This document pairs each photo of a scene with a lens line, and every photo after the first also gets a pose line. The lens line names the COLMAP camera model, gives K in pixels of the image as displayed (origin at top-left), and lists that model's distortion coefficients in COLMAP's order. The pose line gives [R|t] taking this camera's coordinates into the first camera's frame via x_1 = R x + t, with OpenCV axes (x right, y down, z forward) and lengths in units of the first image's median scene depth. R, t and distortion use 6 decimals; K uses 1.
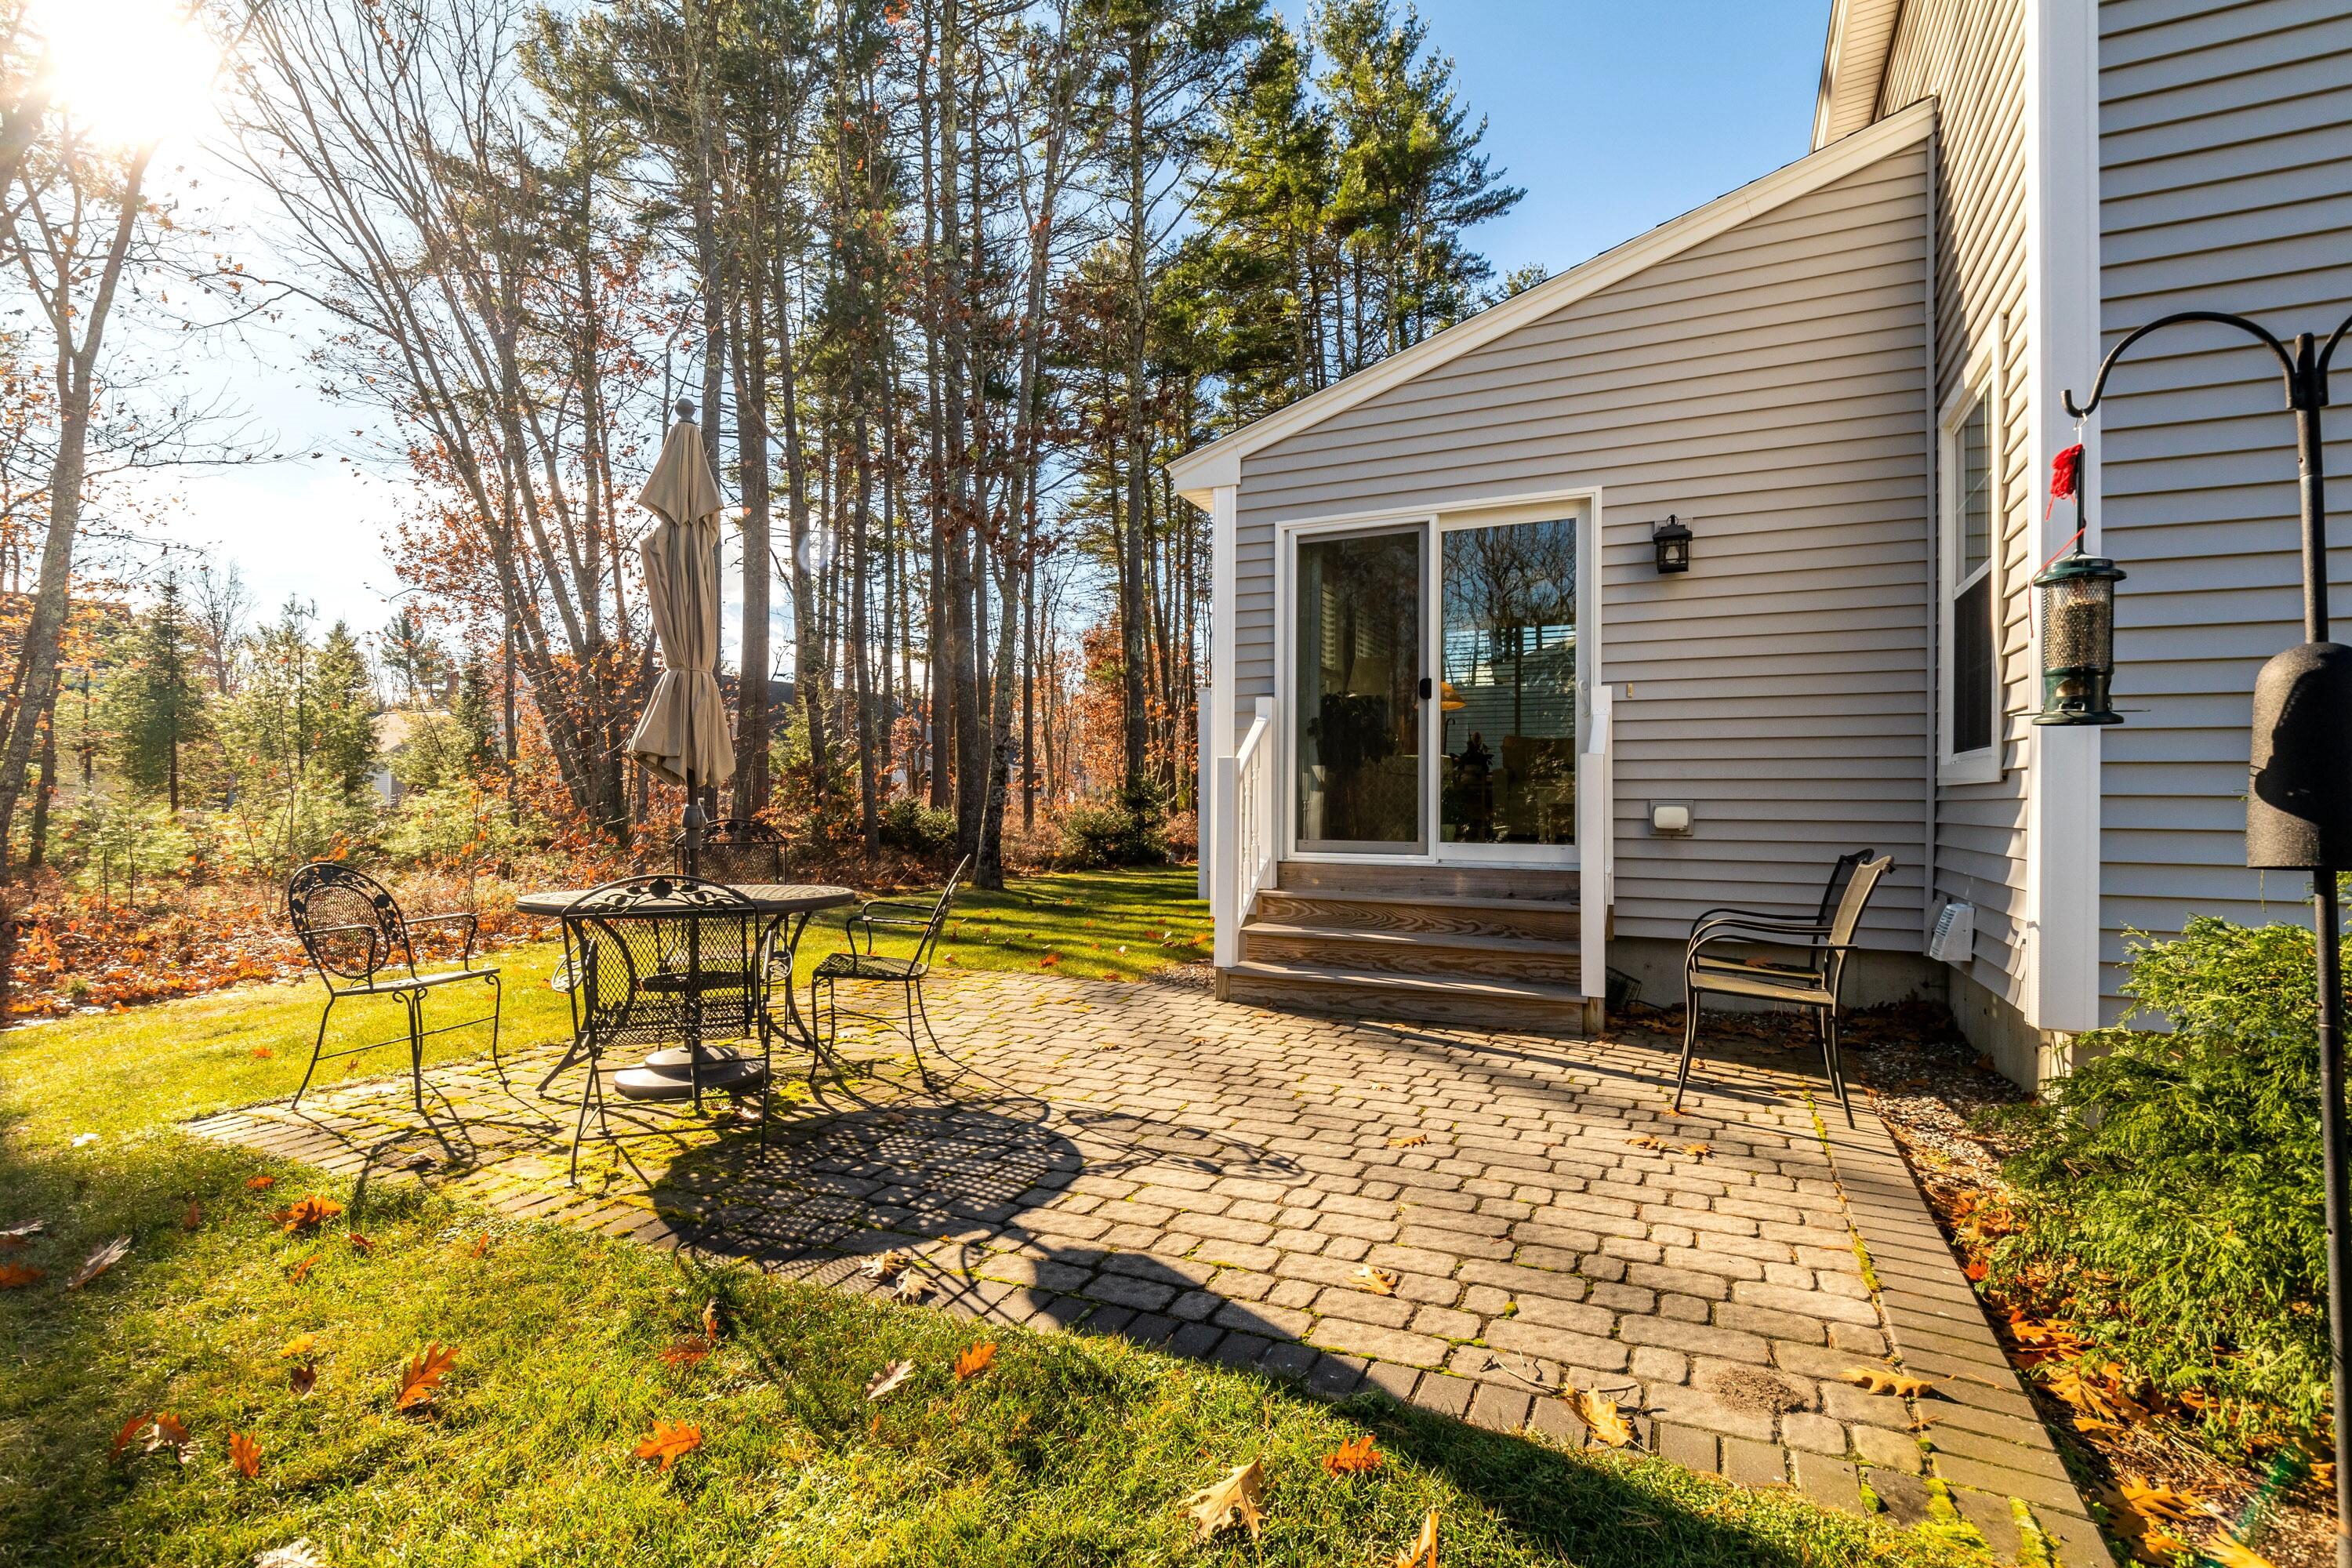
lens RADIAL K [[1315.3, 0, 1509.0], [0, 1315.3, 790.1], [0, 0, 1]] dist [0.001794, -0.000058]
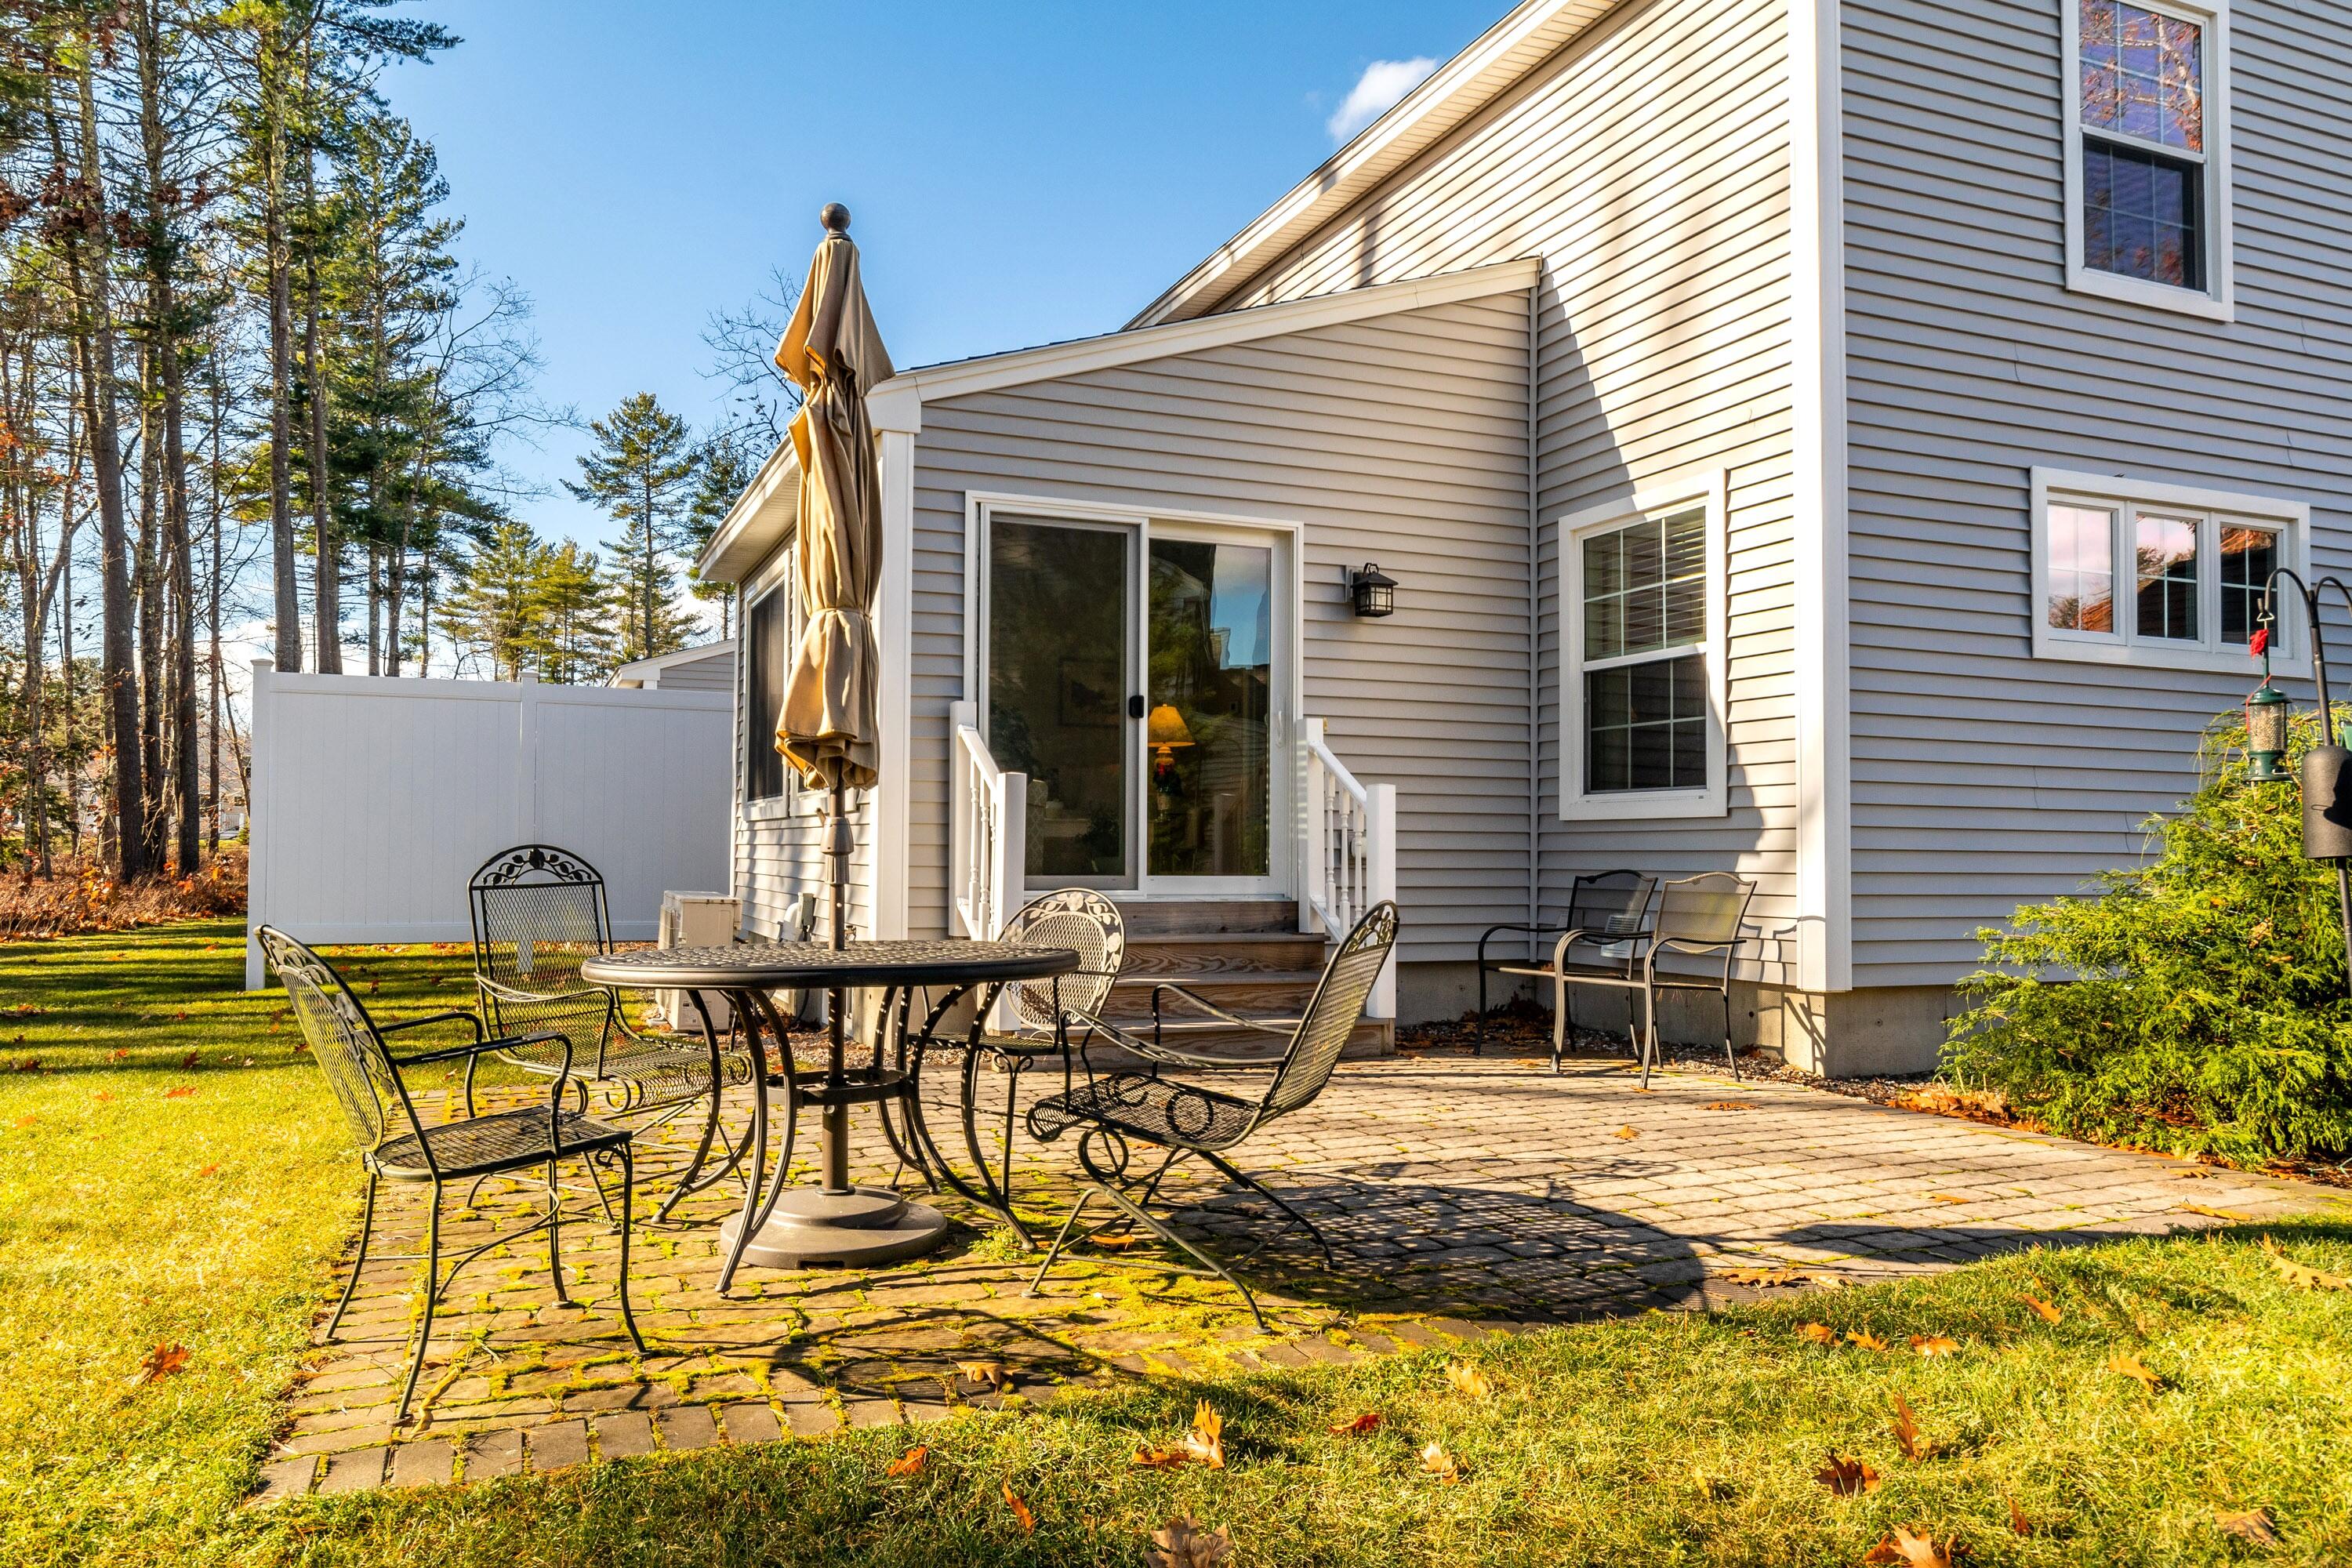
lens RADIAL K [[1543.8, 0, 1170.9], [0, 1543.8, 795.9], [0, 0, 1]] dist [0.009056, 0.002174]
pose [[0.653842, 0.027228, 0.756141, -1.324441], [-0.008120, 0.999547, -0.028972, 0.023929], [-0.756588, 0.012803, 0.653767, 0.441524]]
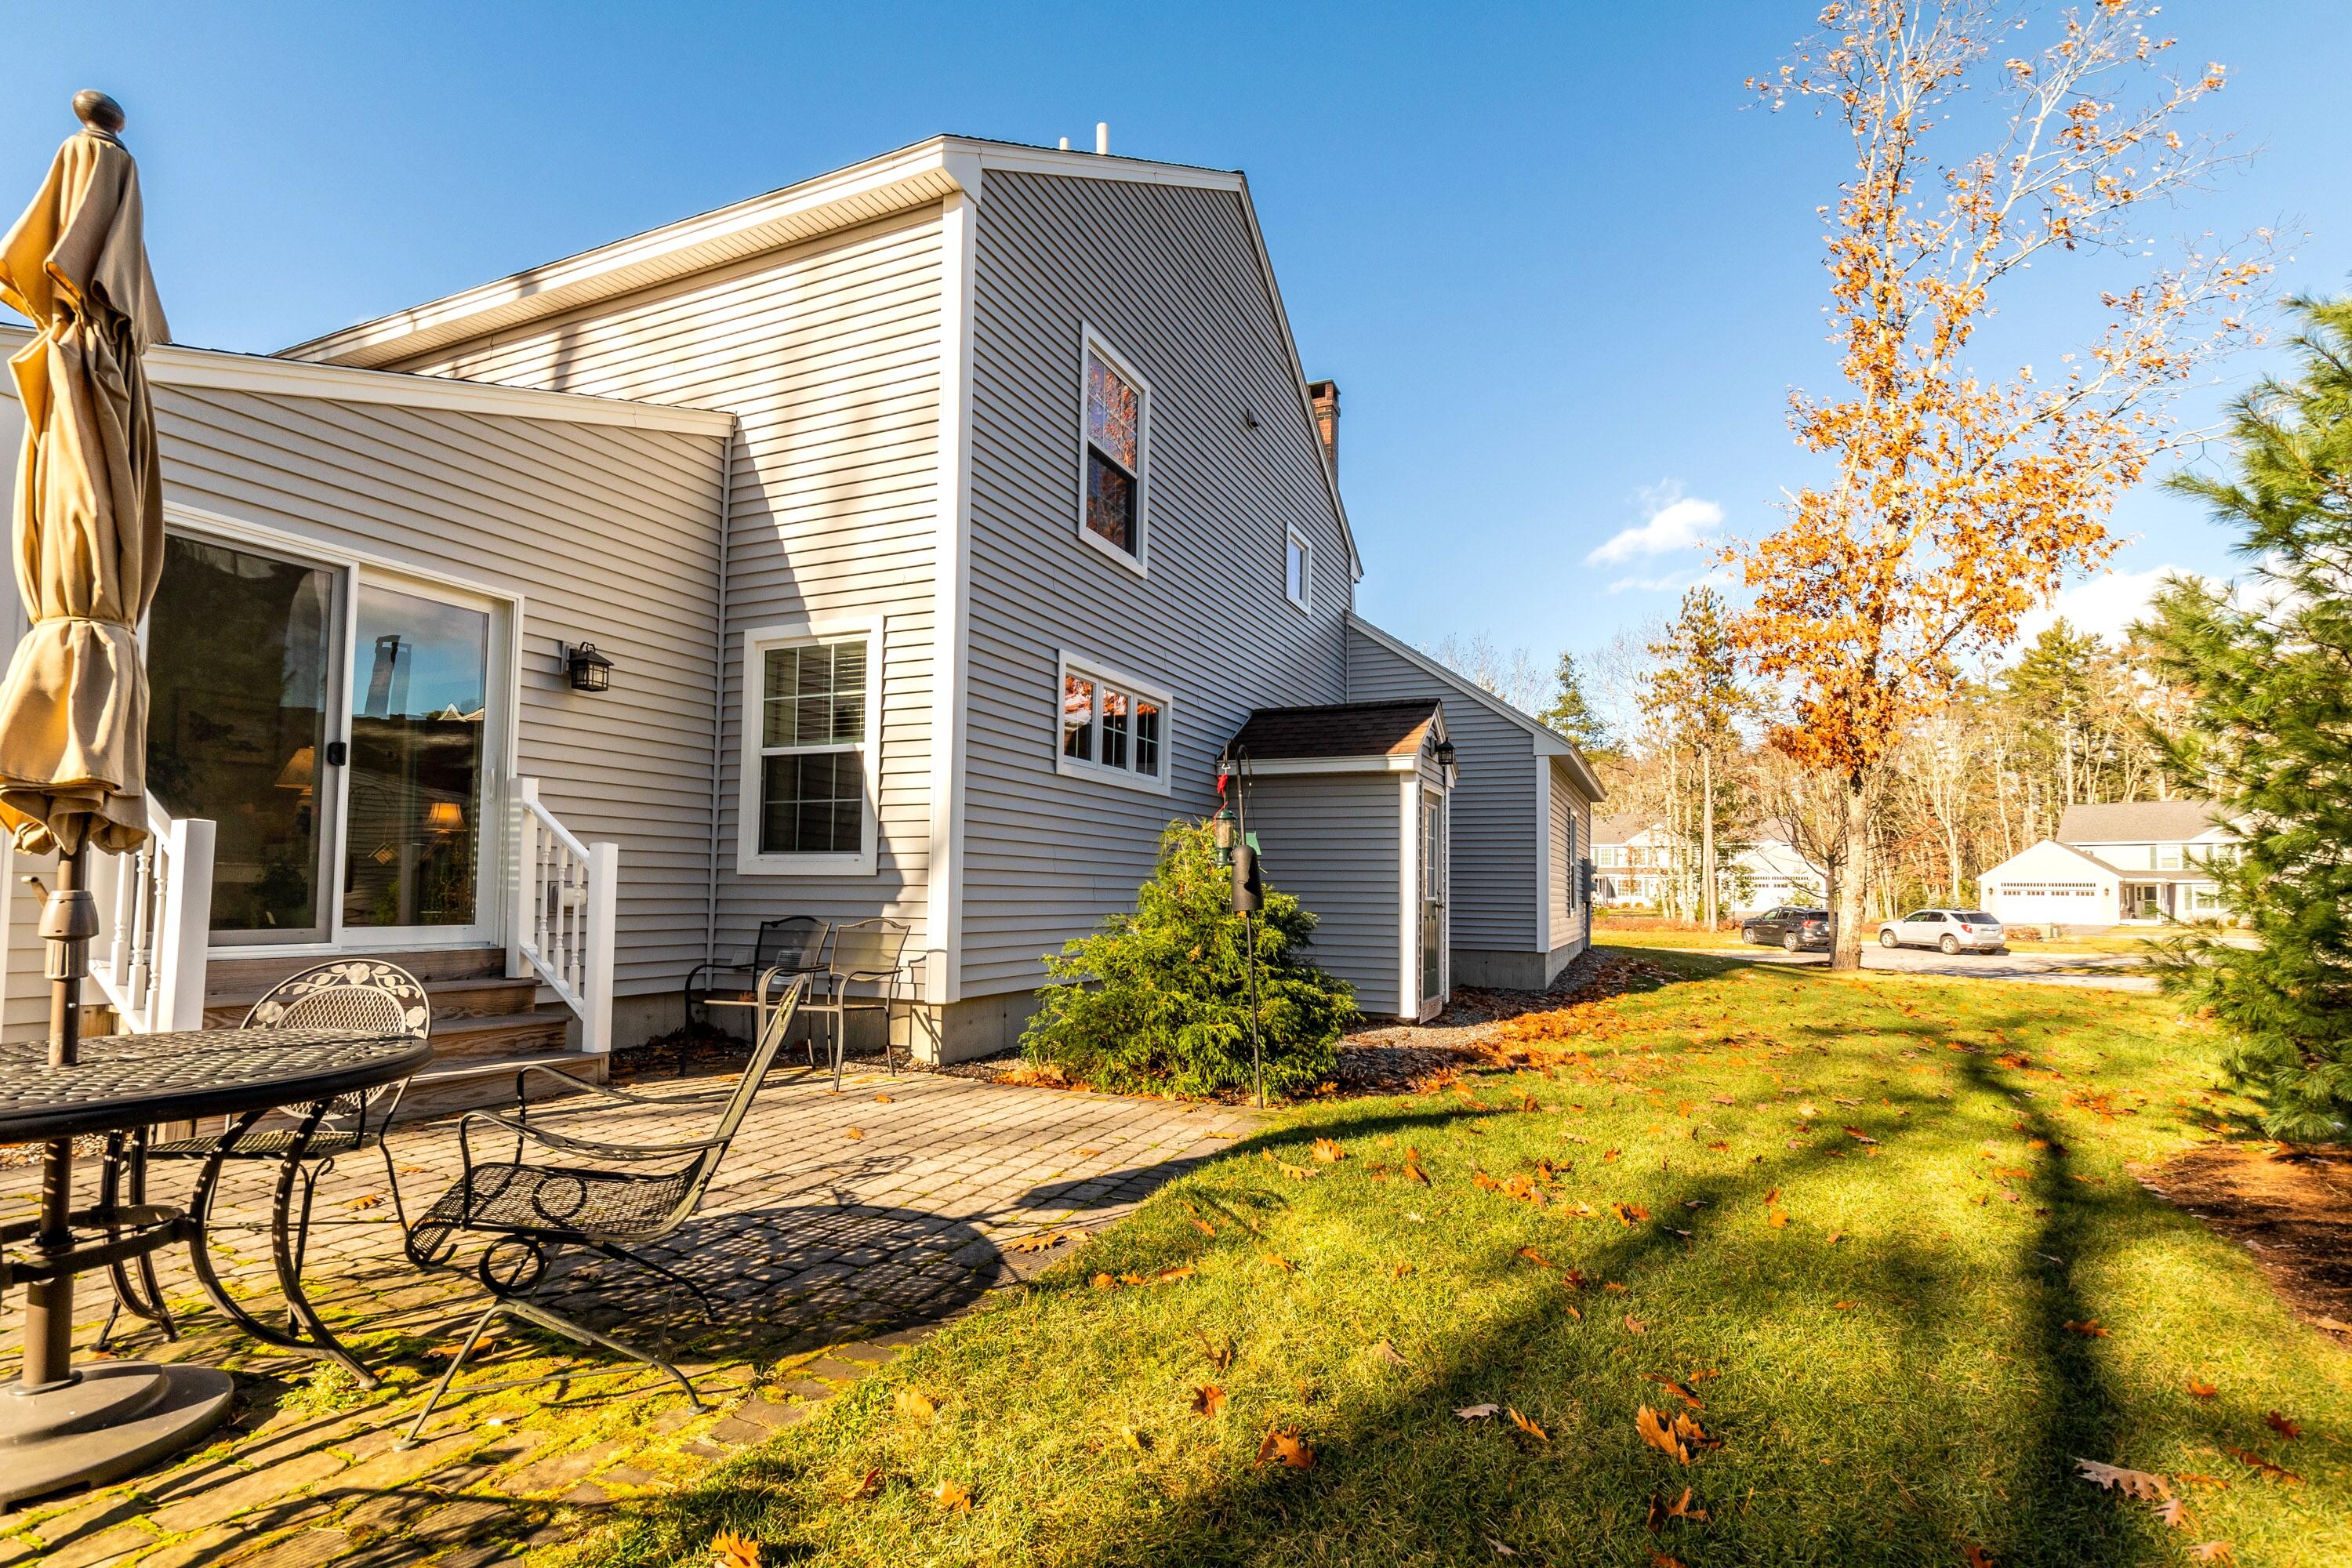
lens RADIAL K [[1110.5, 0, 1178.5], [0, 1110.5, 844.3], [0, 0, 1]] dist [-0.002921, 0.001813]
pose [[-0.036353, 0.037141, 0.998649, -1.280753], [-0.025165, 0.998958, -0.038068, -0.003164], [-0.999022, -0.026515, -0.035381, 0.713327]]
